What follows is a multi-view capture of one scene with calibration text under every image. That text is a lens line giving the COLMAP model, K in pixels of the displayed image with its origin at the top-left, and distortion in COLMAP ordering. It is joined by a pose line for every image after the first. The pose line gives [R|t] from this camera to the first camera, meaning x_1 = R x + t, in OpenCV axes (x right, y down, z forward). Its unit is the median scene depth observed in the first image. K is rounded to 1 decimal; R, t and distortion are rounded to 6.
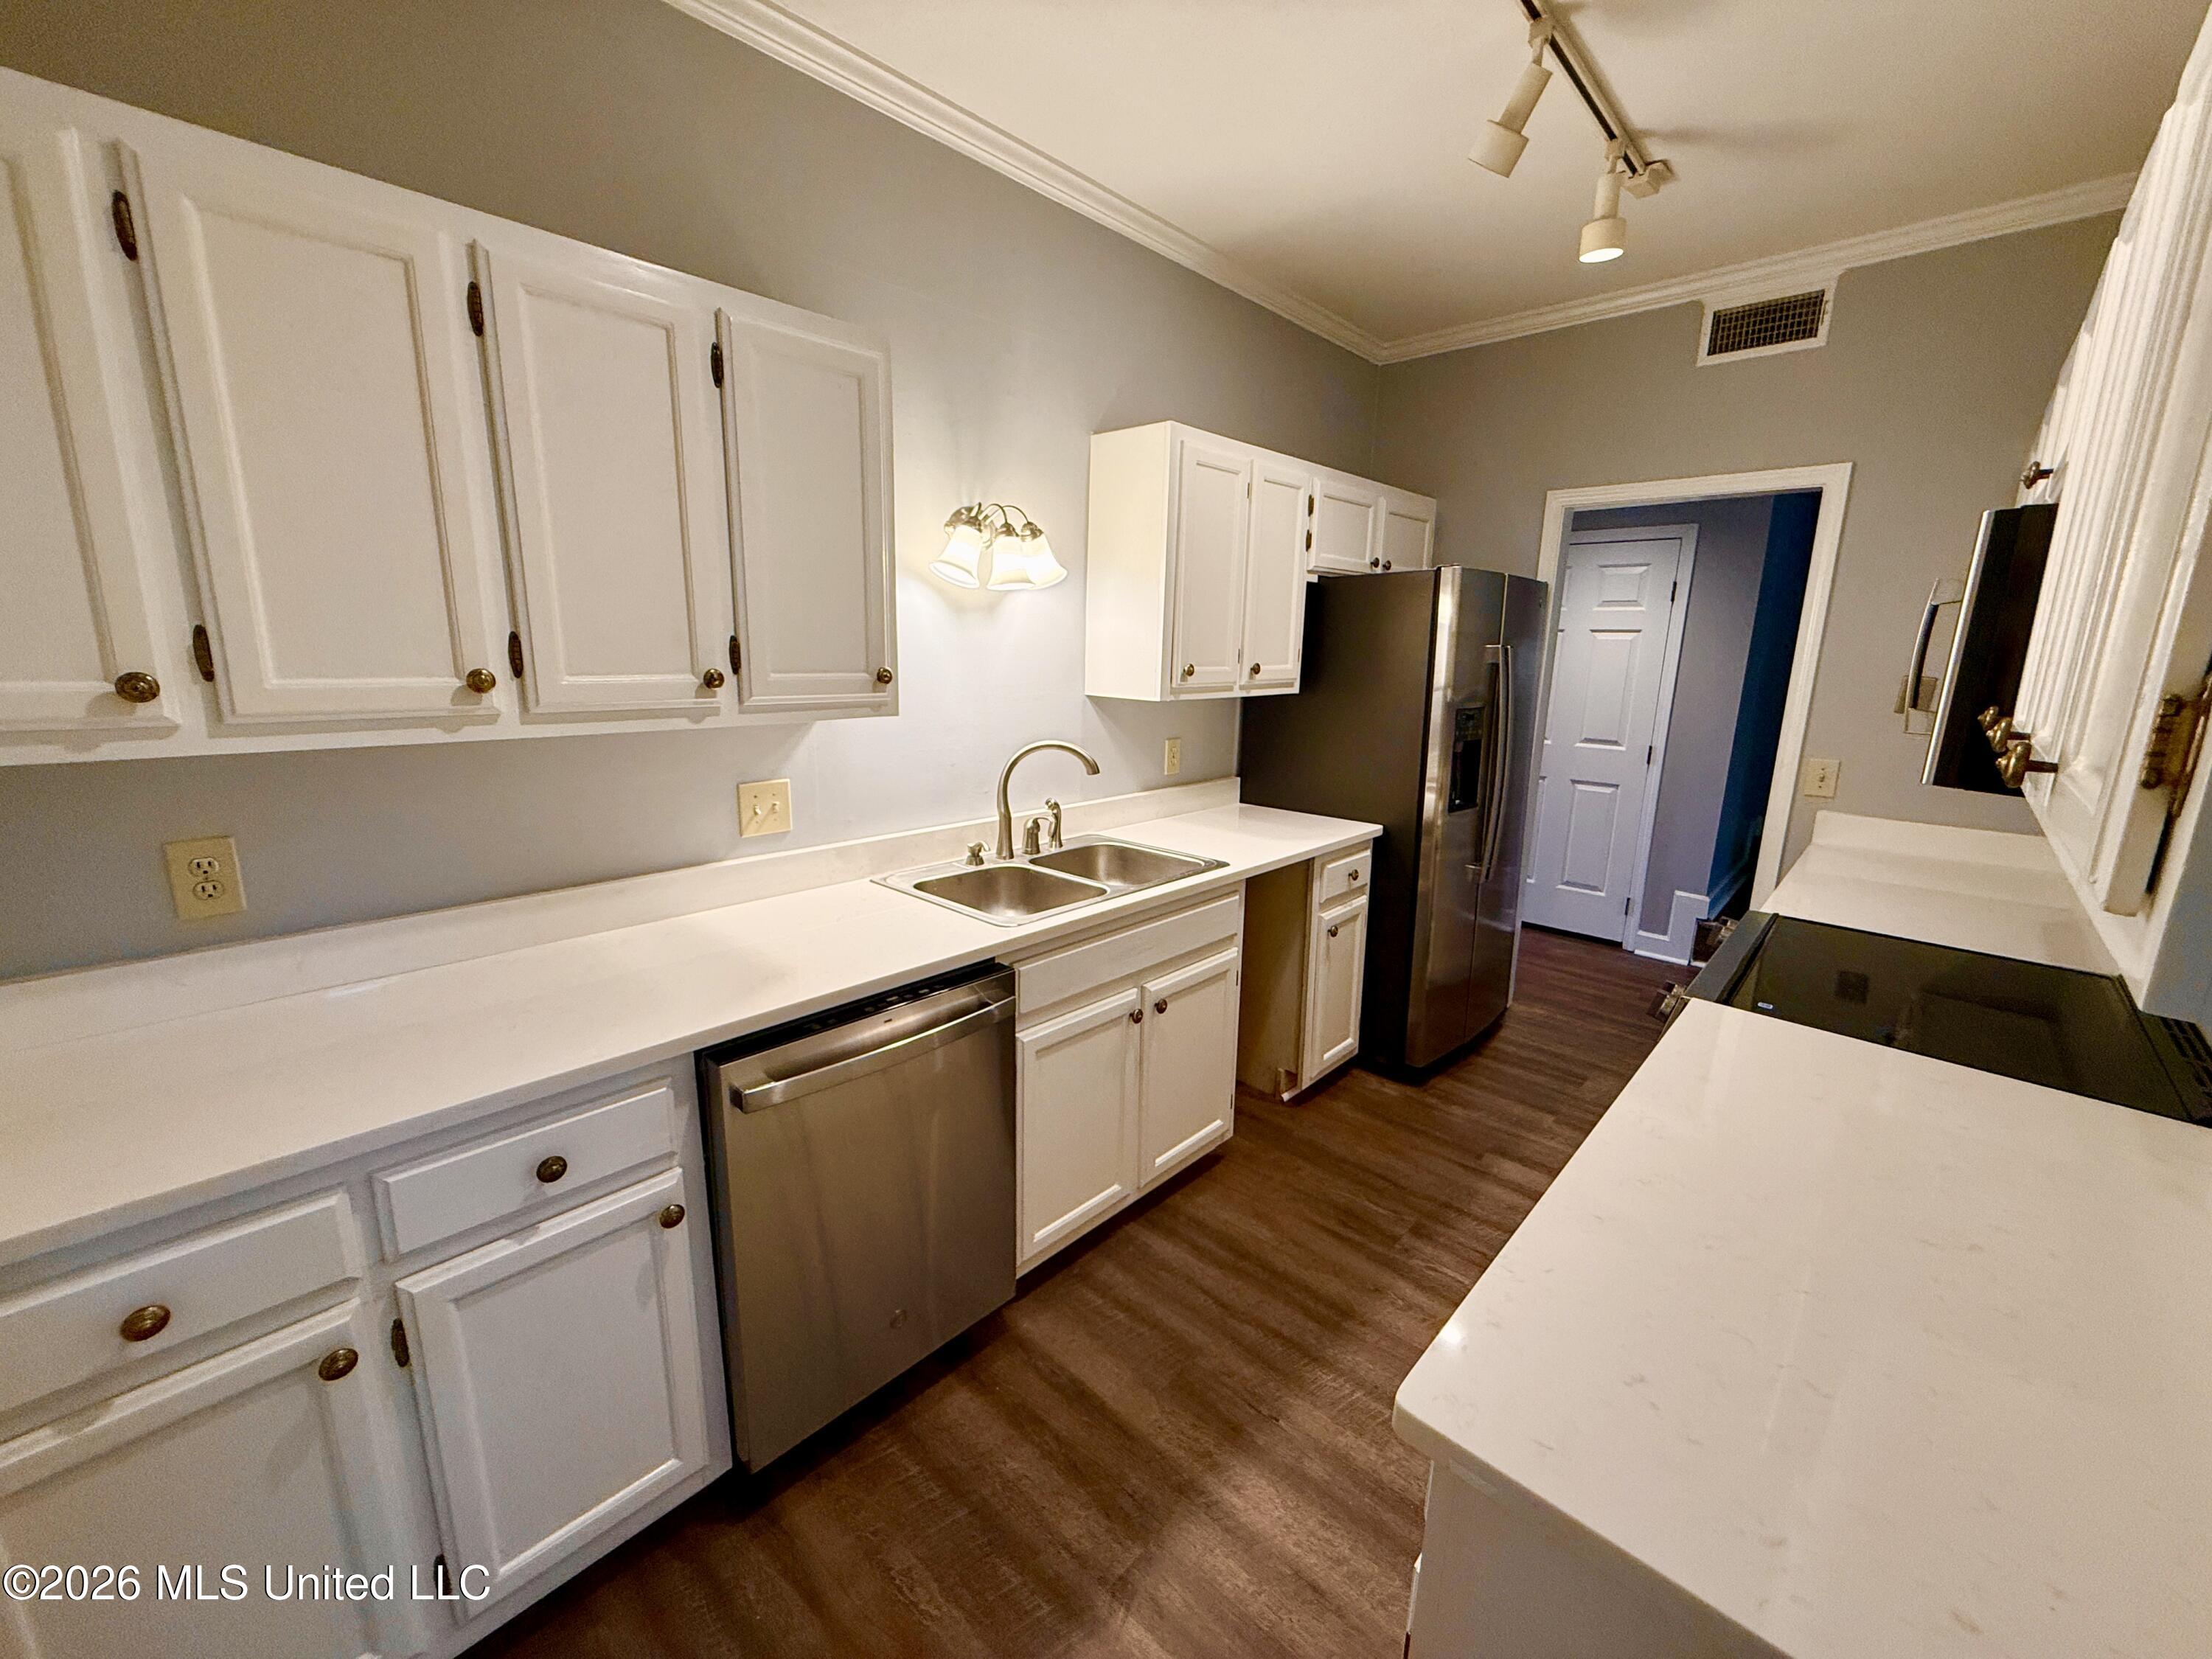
lens RADIAL K [[881.0, 0, 1097.2], [0, 881.0, 818.2], [0, 0, 1]] dist [0.000473, -0.000108]
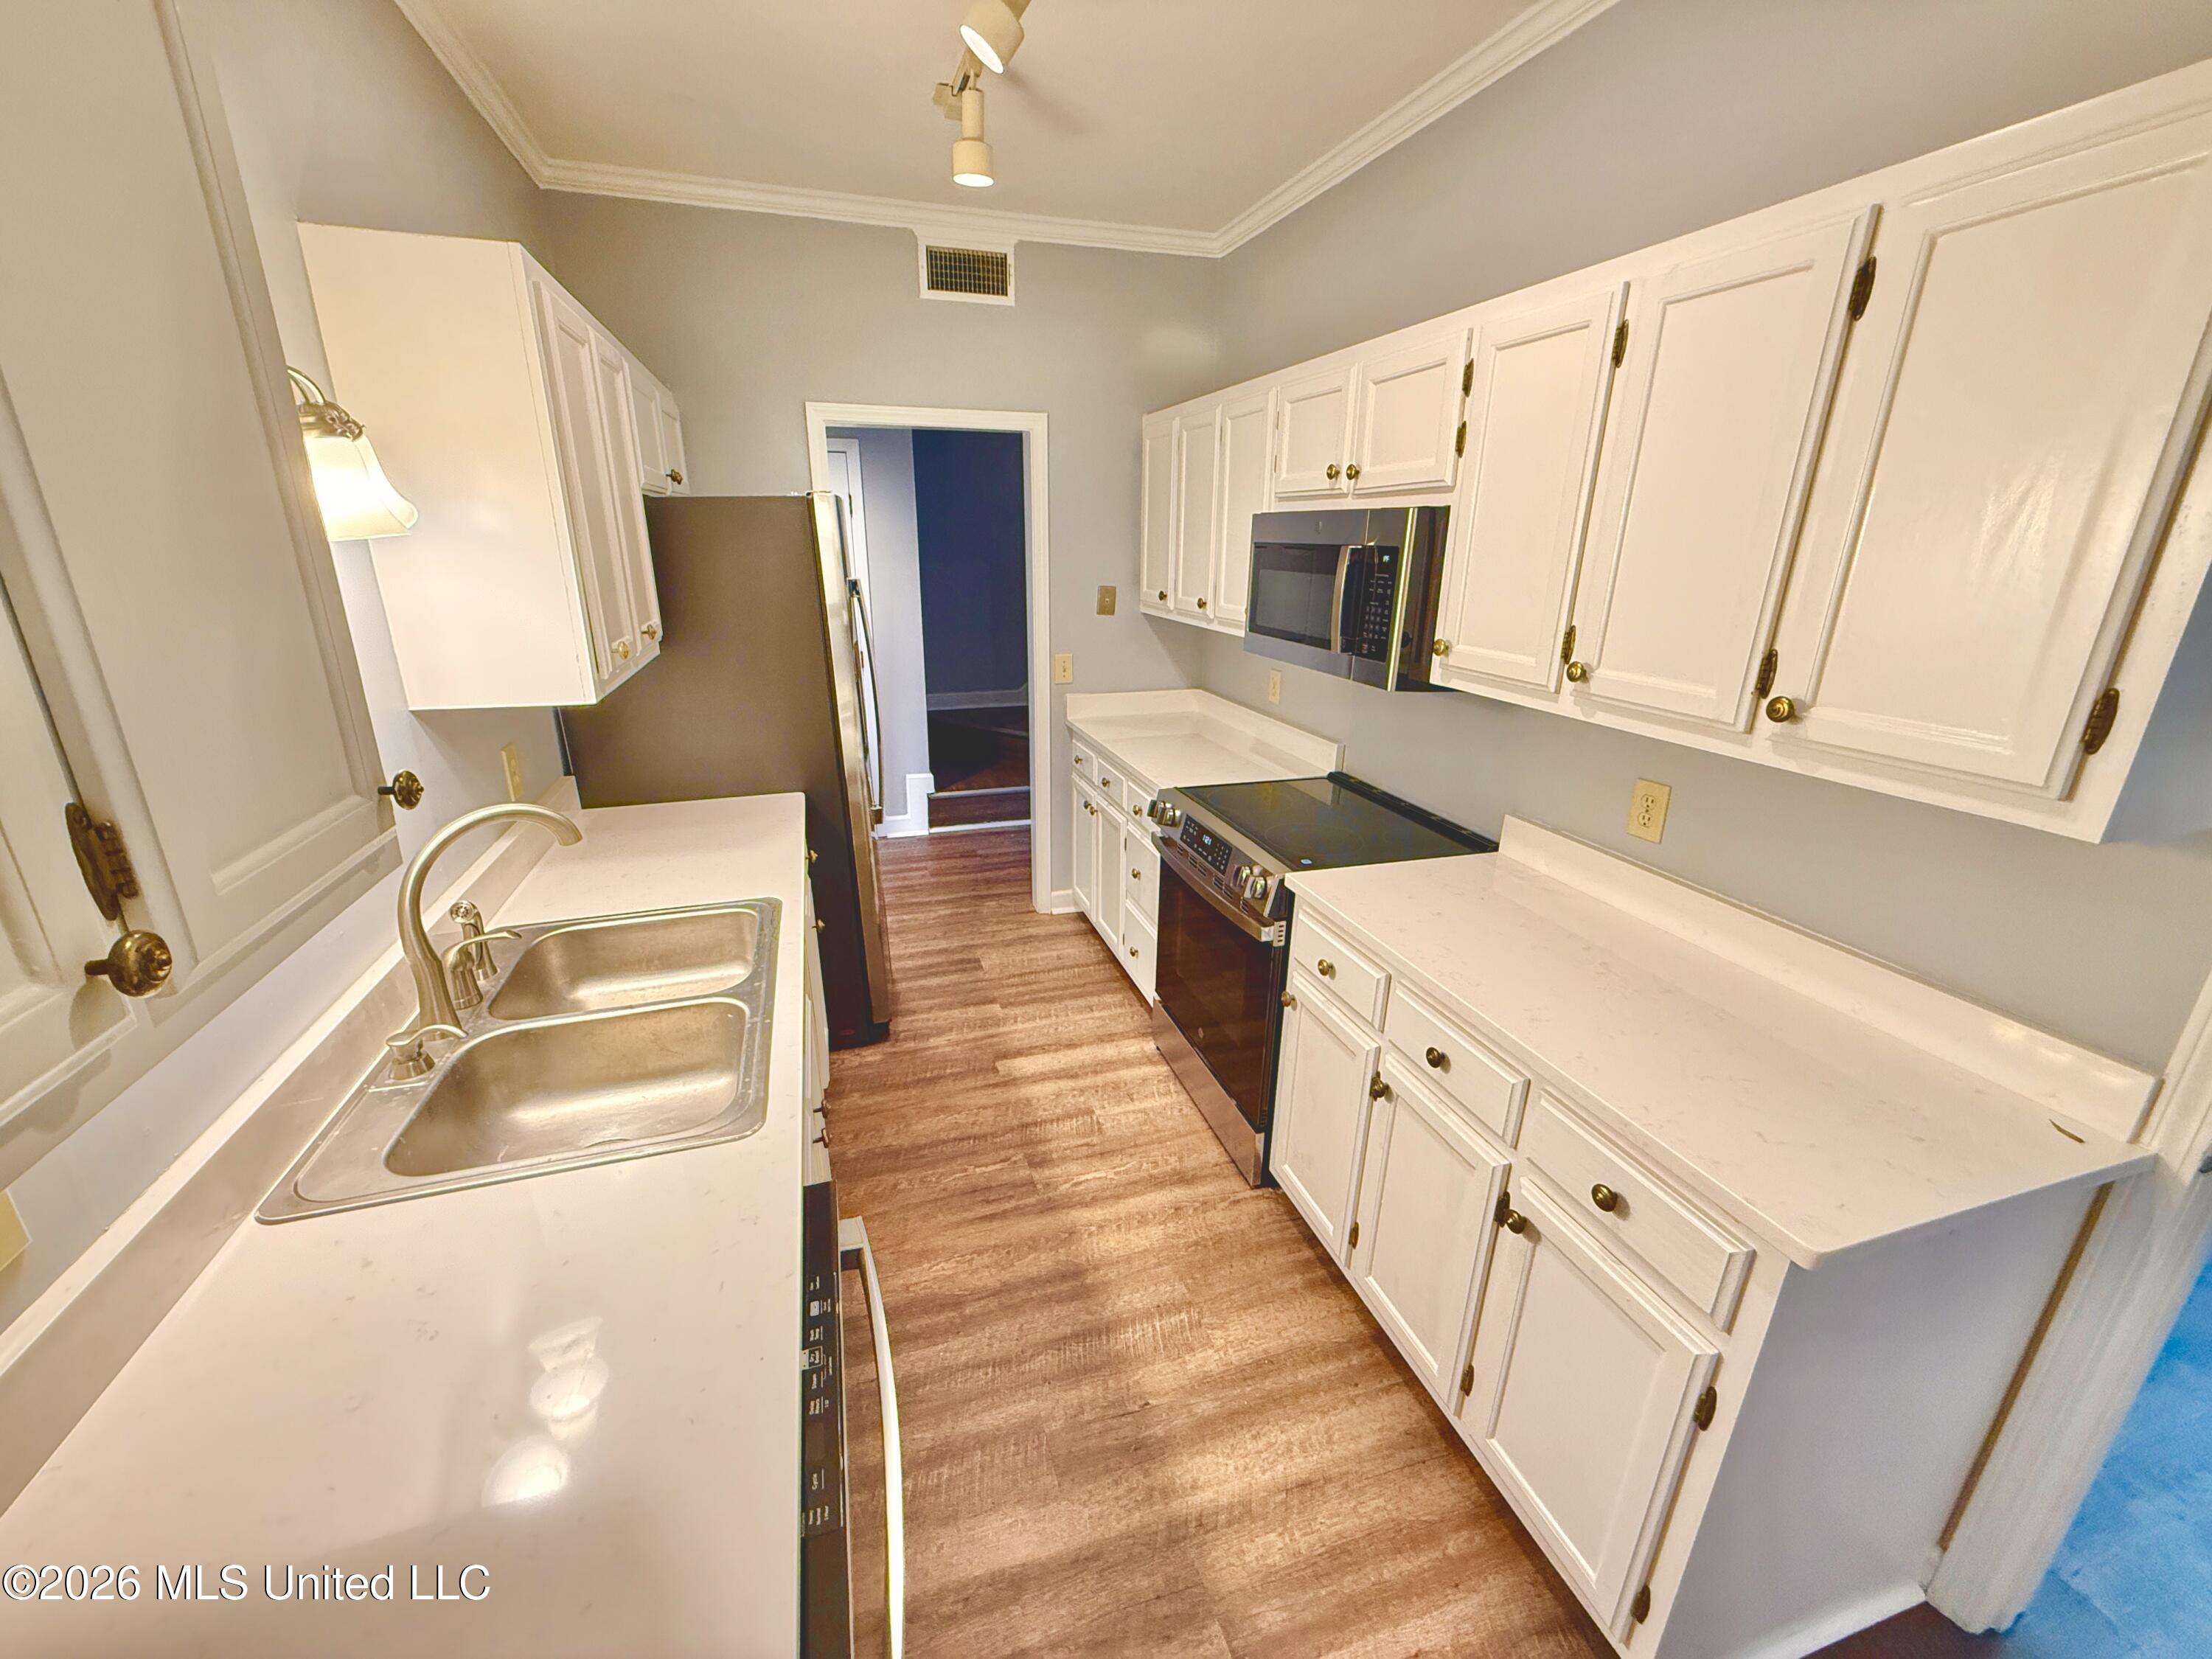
lens RADIAL K [[881.0, 0, 1099.8], [0, 881.0, 818.9], [0, 0, 1]] dist [0.000473, -0.000108]
pose [[0.485127, -0.285090, 0.826665, -0.369300], [0.175478, 0.957870, 0.227359, -0.157746], [-0.856656, 0.034763, 0.514716, 0.398734]]
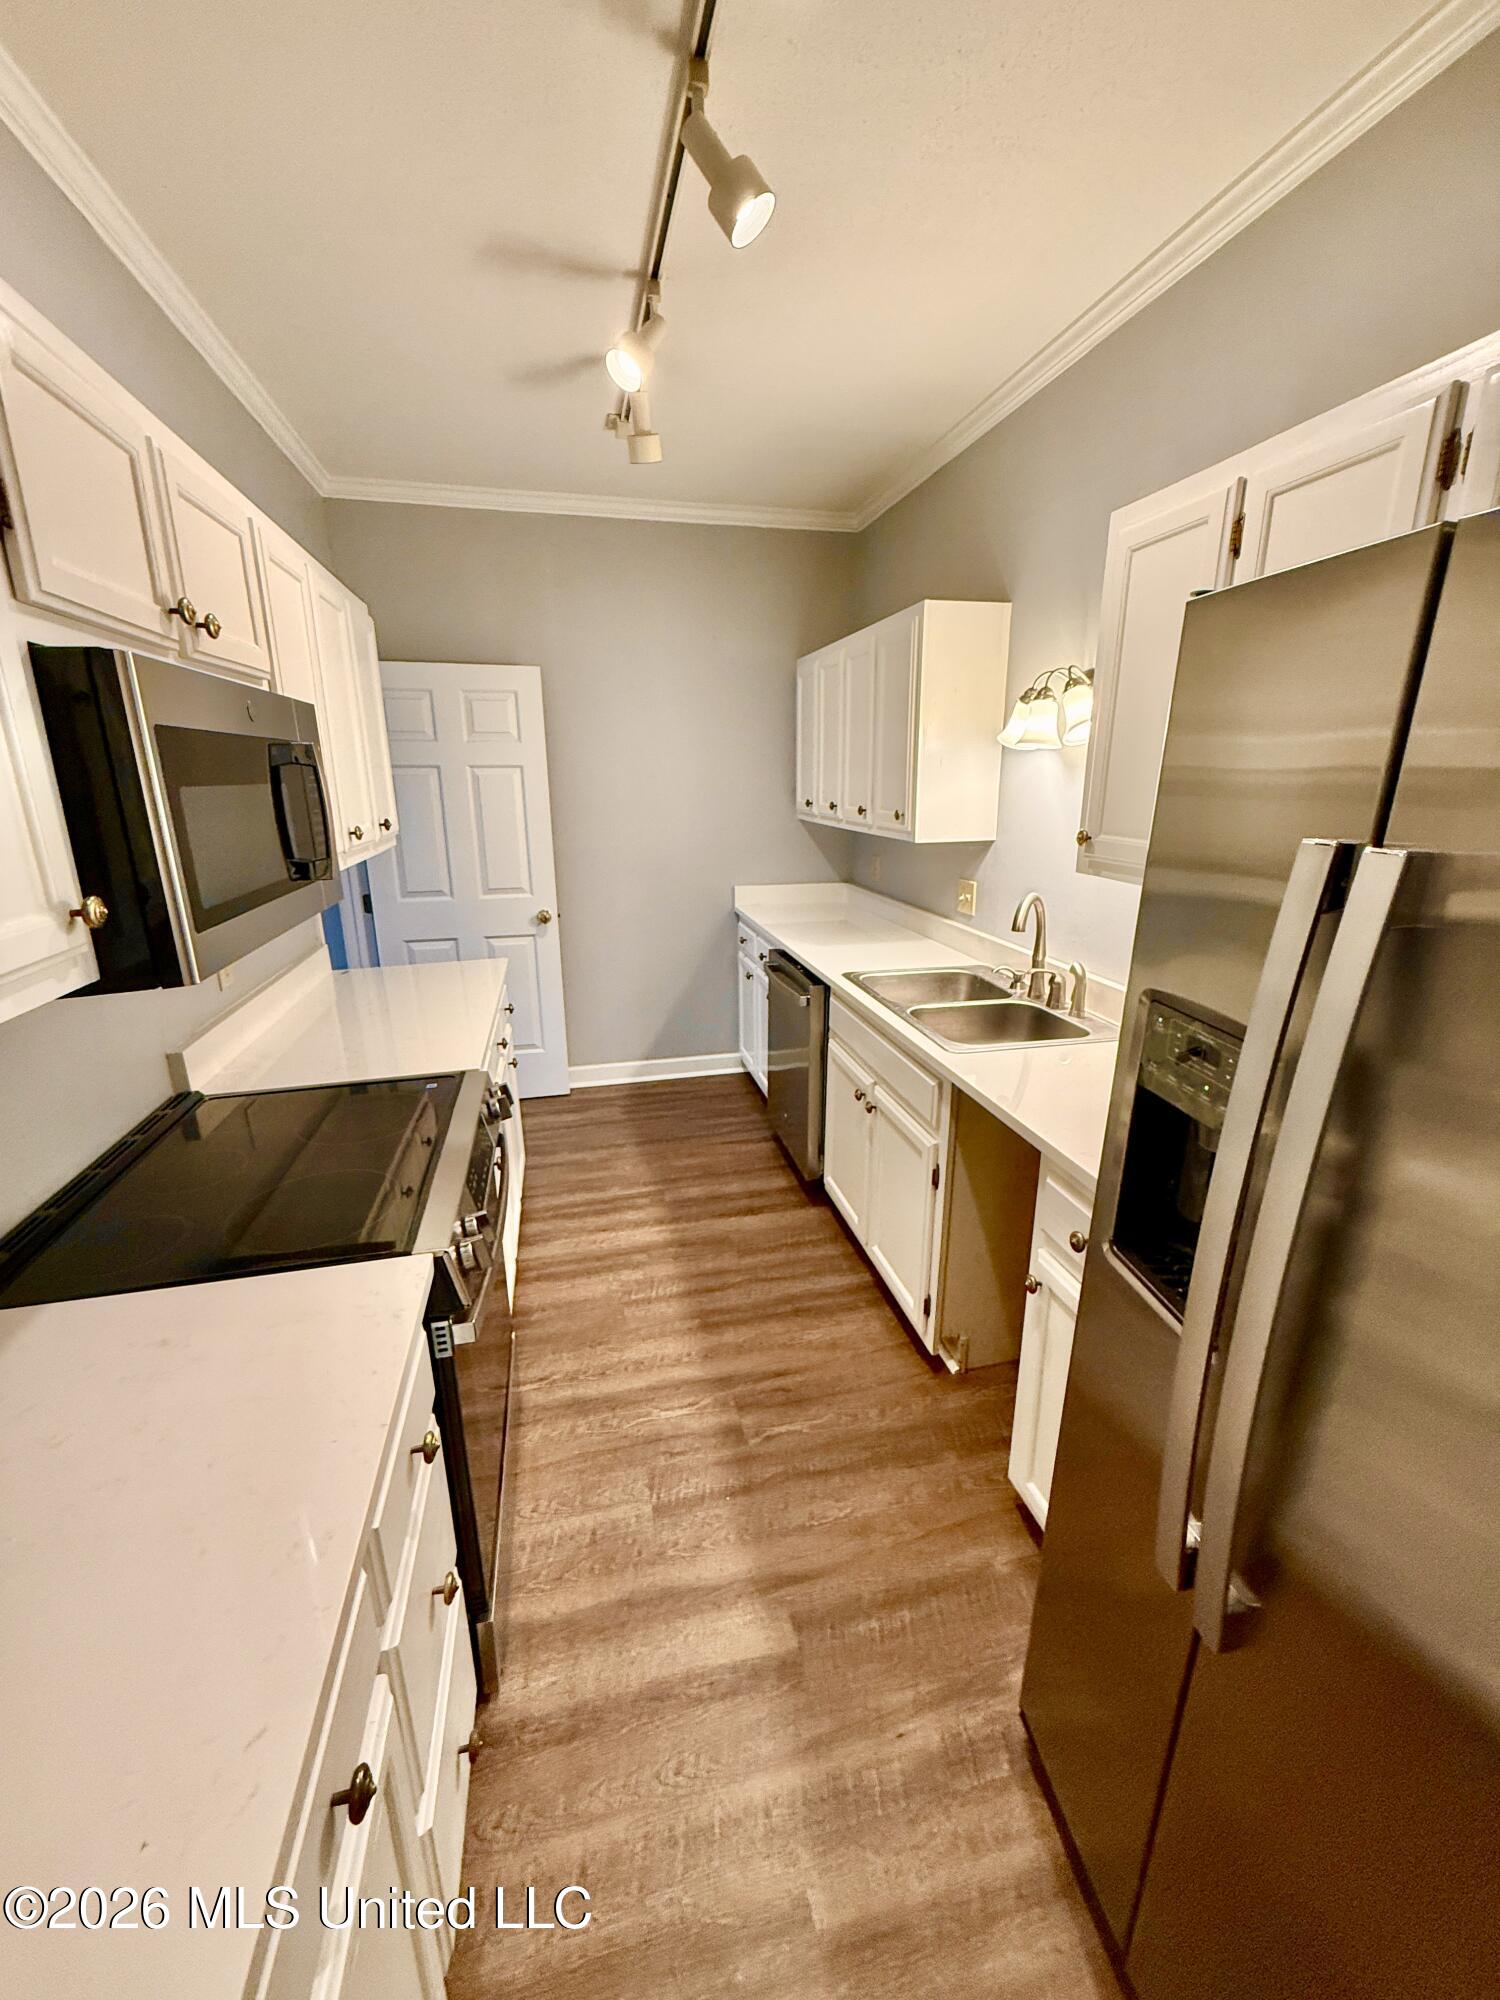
lens RADIAL K [[796.6, 0, 784.0], [0, 796.6, 1013.1], [0, 0, 1]] dist [0.000473, -0.000108]
pose [[-0.516522, 0.231776, -0.824309, 0.985618], [-0.181896, 0.910999, 0.370129, -0.278042], [0.836731, 0.341118, -0.428392, 1.322255]]
